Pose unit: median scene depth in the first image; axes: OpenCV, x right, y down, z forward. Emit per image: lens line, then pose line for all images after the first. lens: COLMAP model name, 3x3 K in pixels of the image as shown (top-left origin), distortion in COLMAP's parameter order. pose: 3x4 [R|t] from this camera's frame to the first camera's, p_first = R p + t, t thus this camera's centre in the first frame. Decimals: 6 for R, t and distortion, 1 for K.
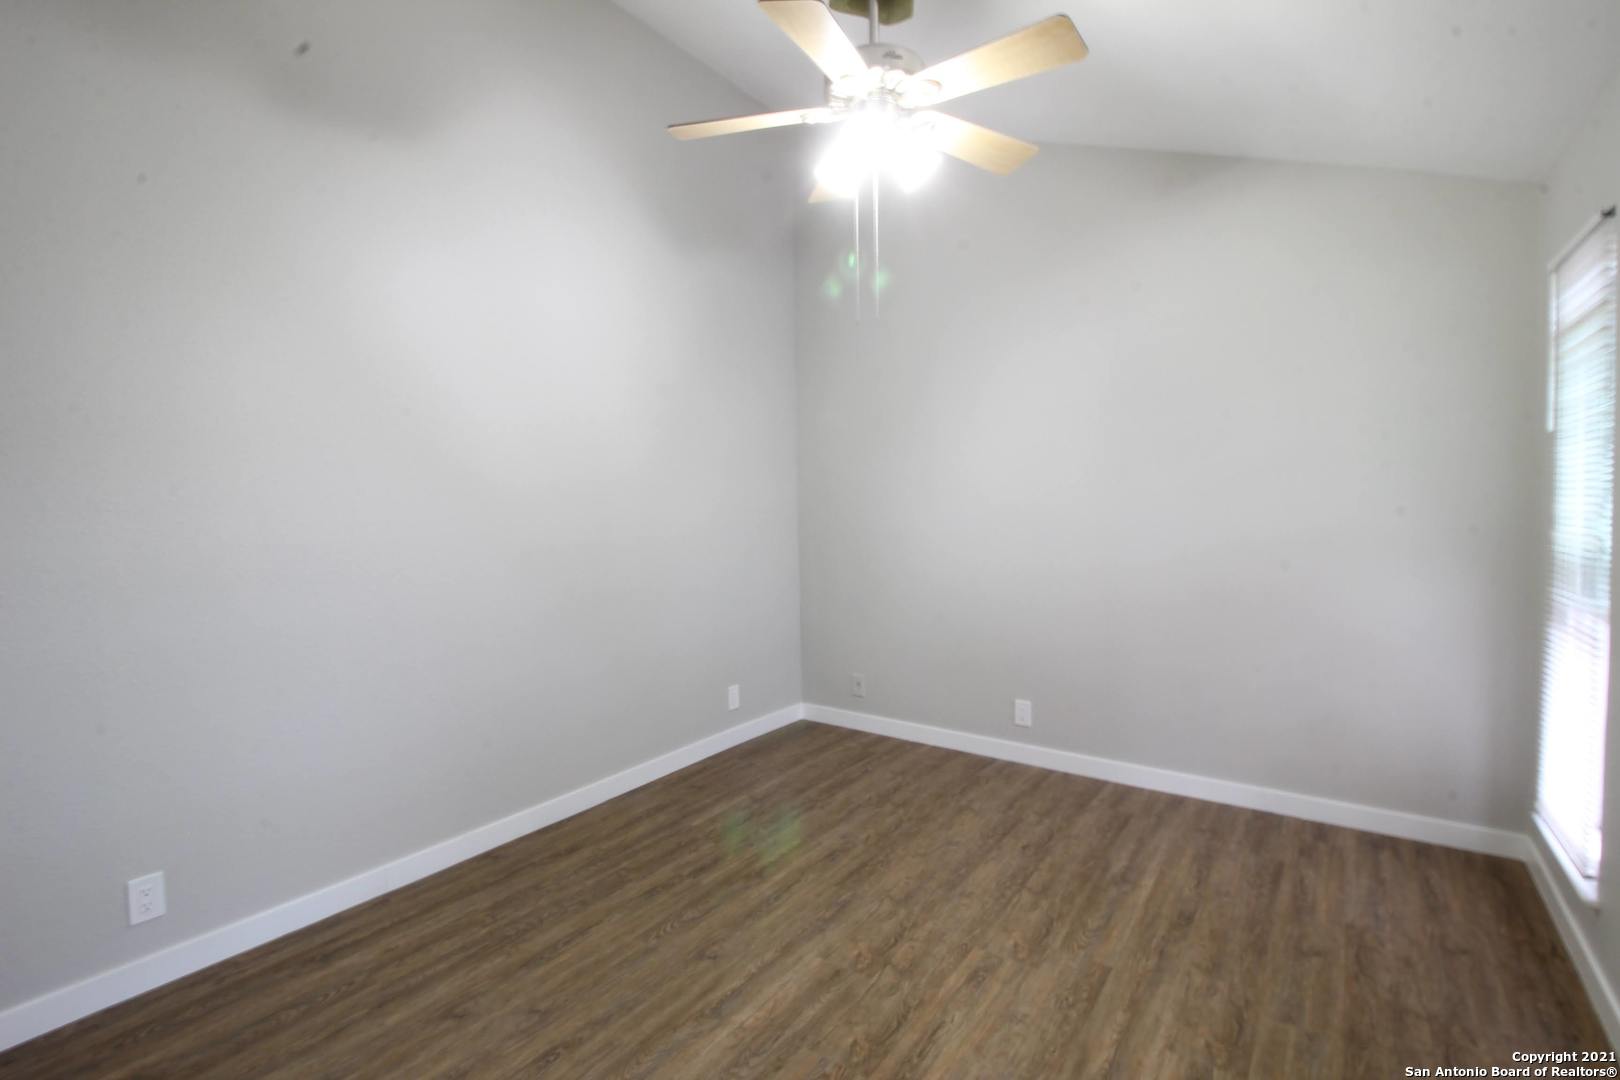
lens RADIAL K [[755.9, 0, 815.6], [0, 755.9, 534.2], [0, 0, 1]] dist [0.002314, -0.011775]
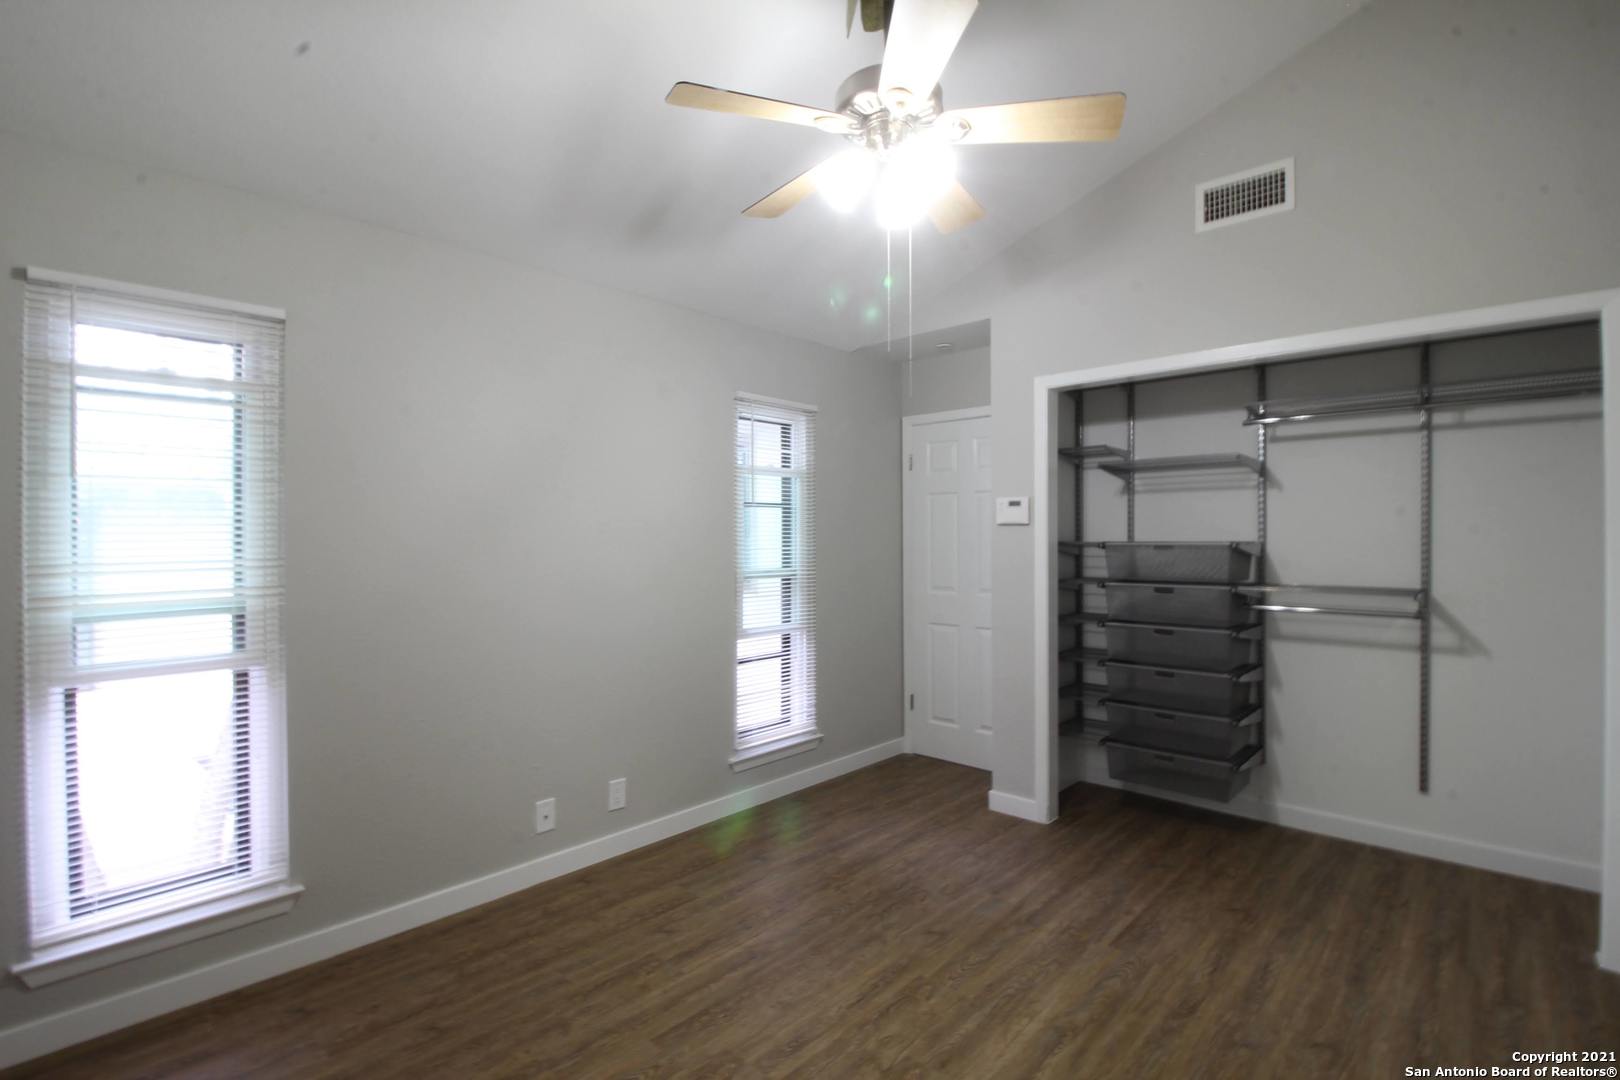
lens RADIAL K [[755.9, 0, 815.6], [0, 755.9, 534.2], [0, 0, 1]] dist [0.002314, -0.011775]
pose [[-0.990158, 0.013761, 0.139277, 0.048547], [0.020402, 0.998716, 0.046370, -0.110139], [-0.138461, 0.048755, -0.989167, 2.014935]]
